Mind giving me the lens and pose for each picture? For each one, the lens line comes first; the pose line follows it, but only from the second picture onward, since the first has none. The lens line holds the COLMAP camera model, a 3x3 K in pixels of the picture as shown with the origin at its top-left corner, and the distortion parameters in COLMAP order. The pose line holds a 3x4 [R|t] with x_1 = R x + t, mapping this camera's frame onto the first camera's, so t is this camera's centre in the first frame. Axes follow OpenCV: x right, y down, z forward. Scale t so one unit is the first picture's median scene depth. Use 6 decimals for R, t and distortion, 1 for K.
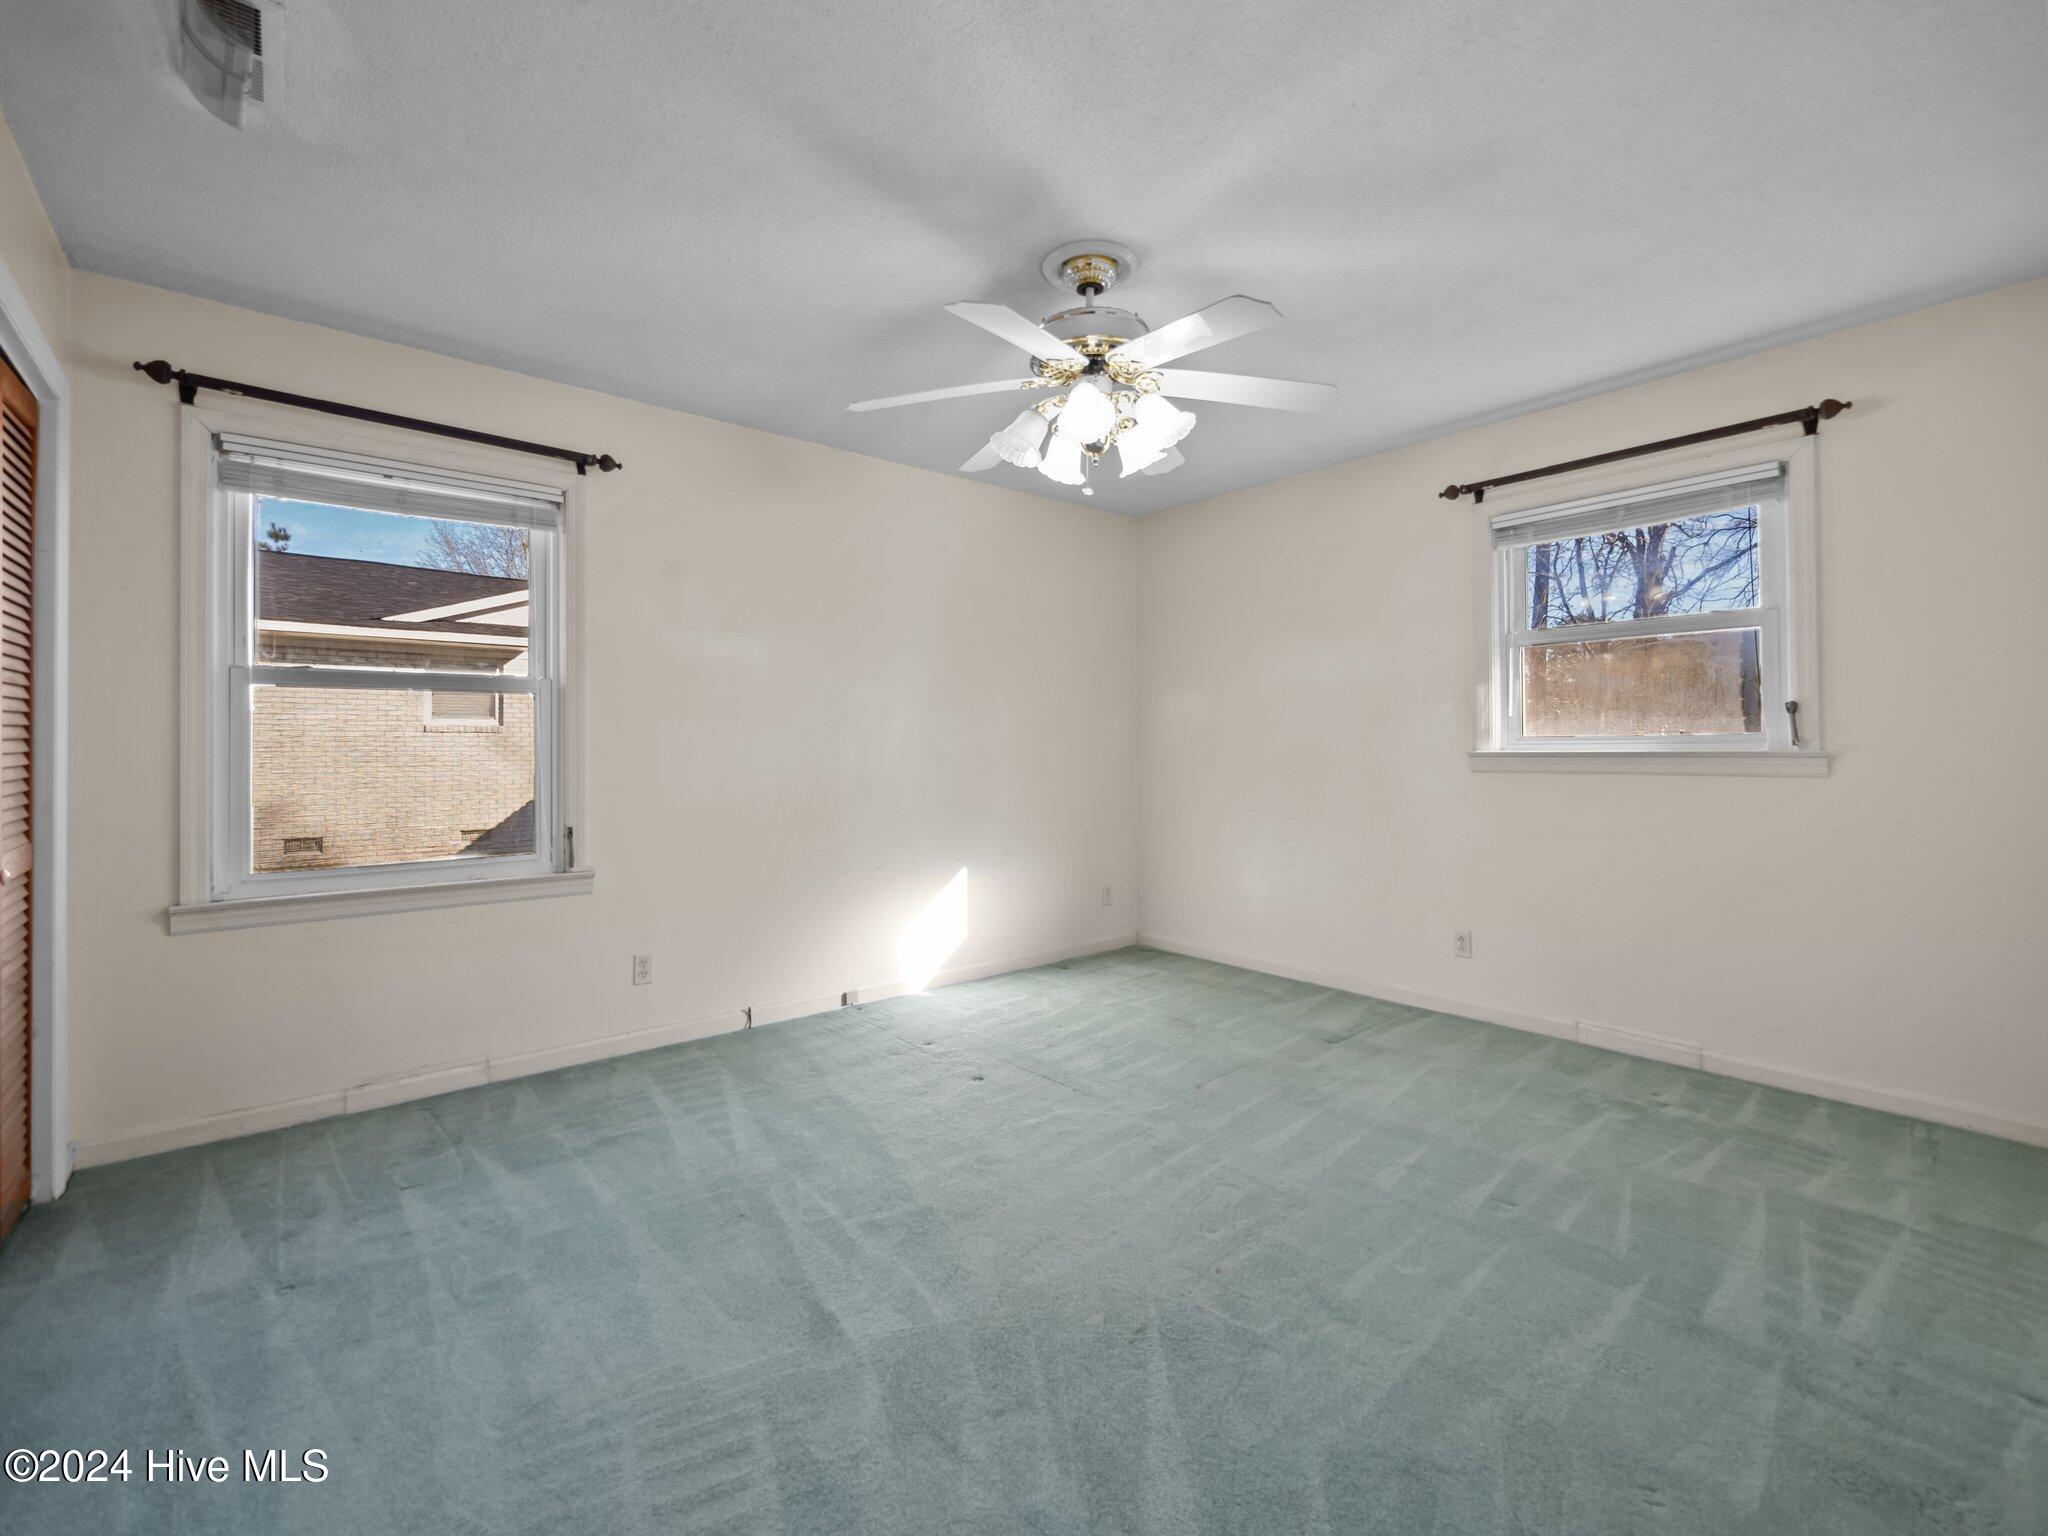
lens RADIAL K [[891.0, 0, 1024.0], [0, 891.0, 768.0], [0, 0, 1]] dist [0.002526, 0.000374]
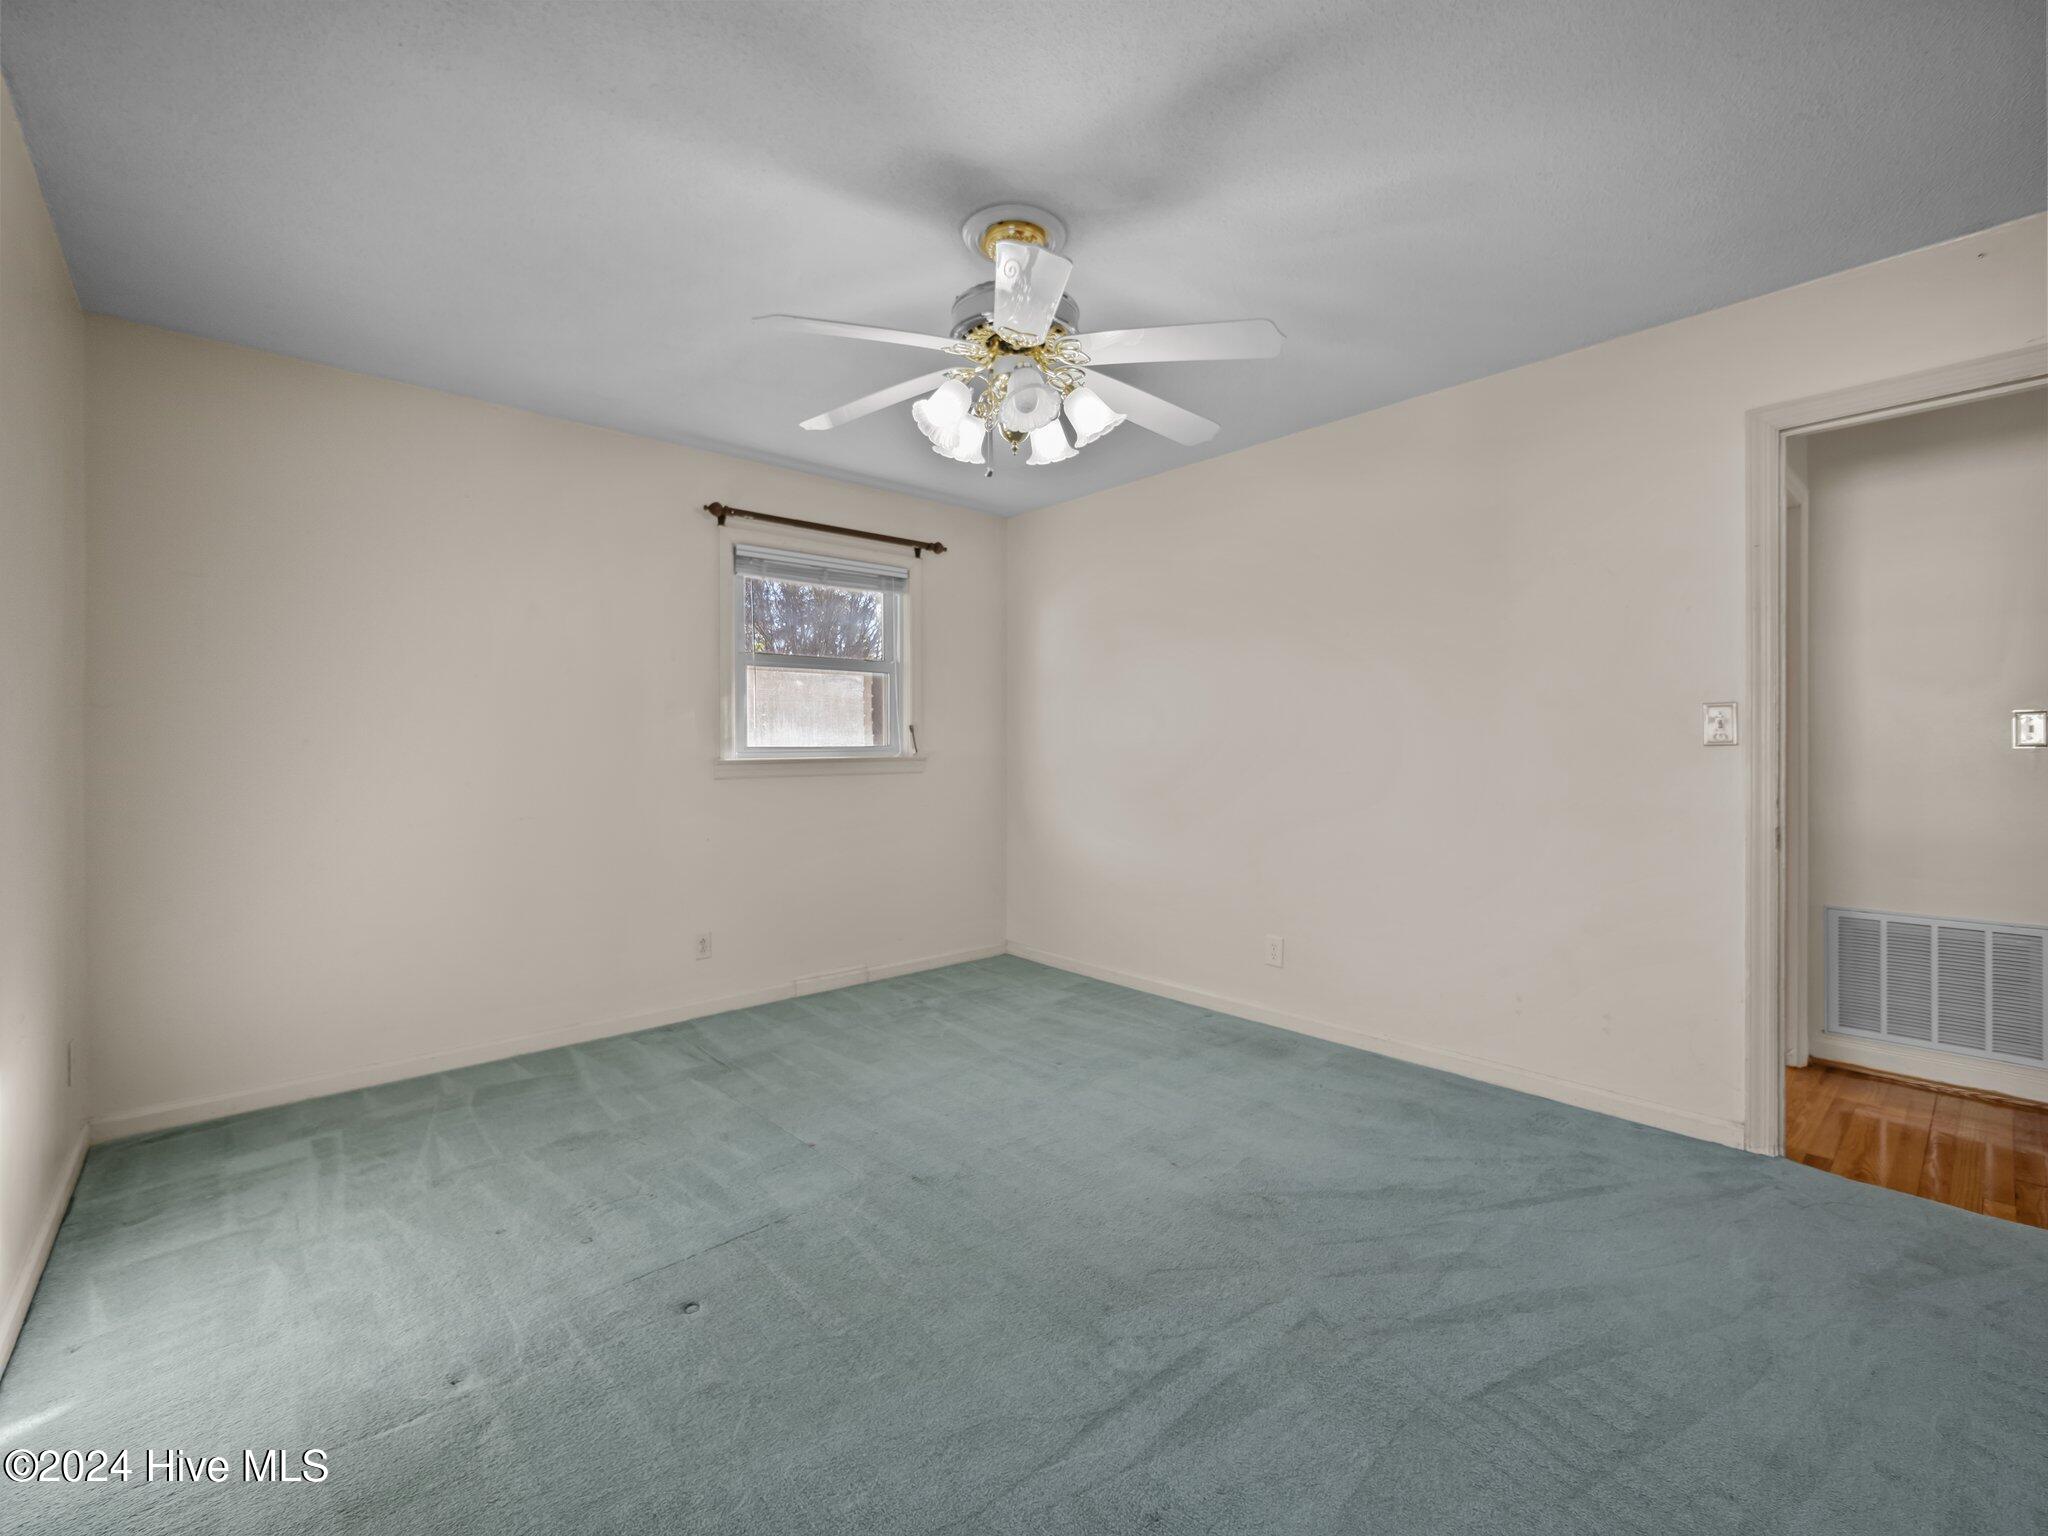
lens RADIAL K [[891.0, 0, 1024.0], [0, 891.0, 768.0], [0, 0, 1]] dist [0.002526, 0.000374]
pose [[-0.031821, -0.014890, 0.999383, -0.659133], [0.029334, 0.999444, 0.015825, -0.016602], [-0.999063, 0.029820, -0.031367, 0.791402]]
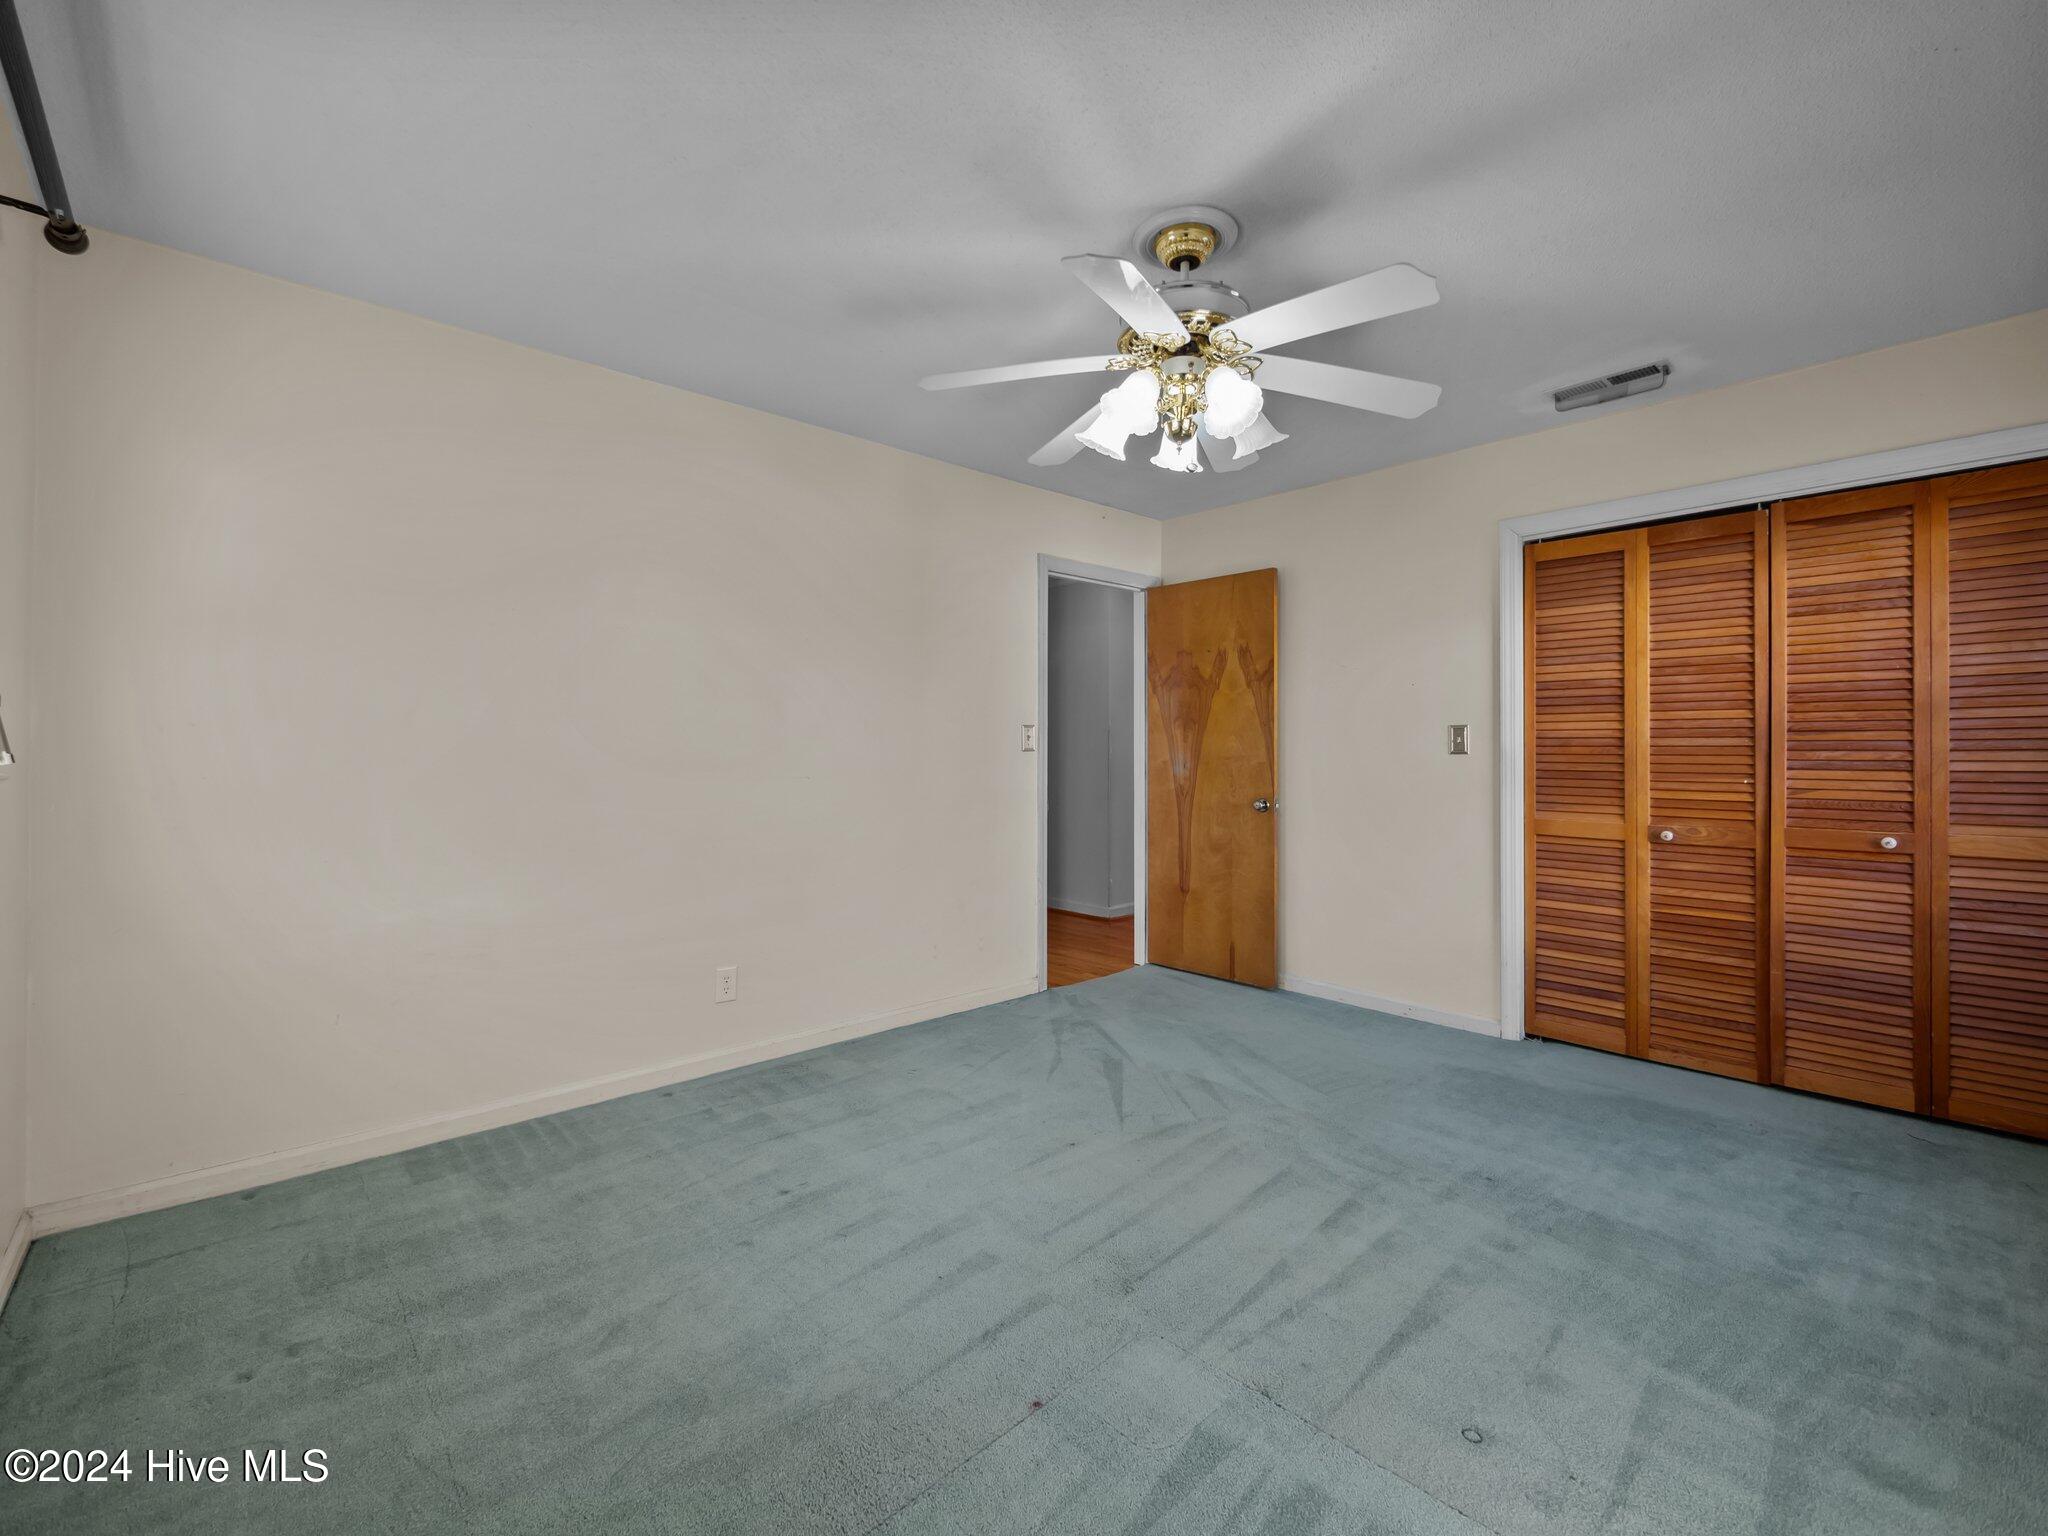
lens RADIAL K [[891.0, 0, 1024.0], [0, 891.0, 768.0], [0, 0, 1]] dist [0.002526, 0.000374]
pose [[-0.998526, 0.005668, -0.053970, 0.234704], [0.003561, 0.999231, 0.039054, -0.033652], [0.054150, 0.038804, -0.997779, 1.476057]]
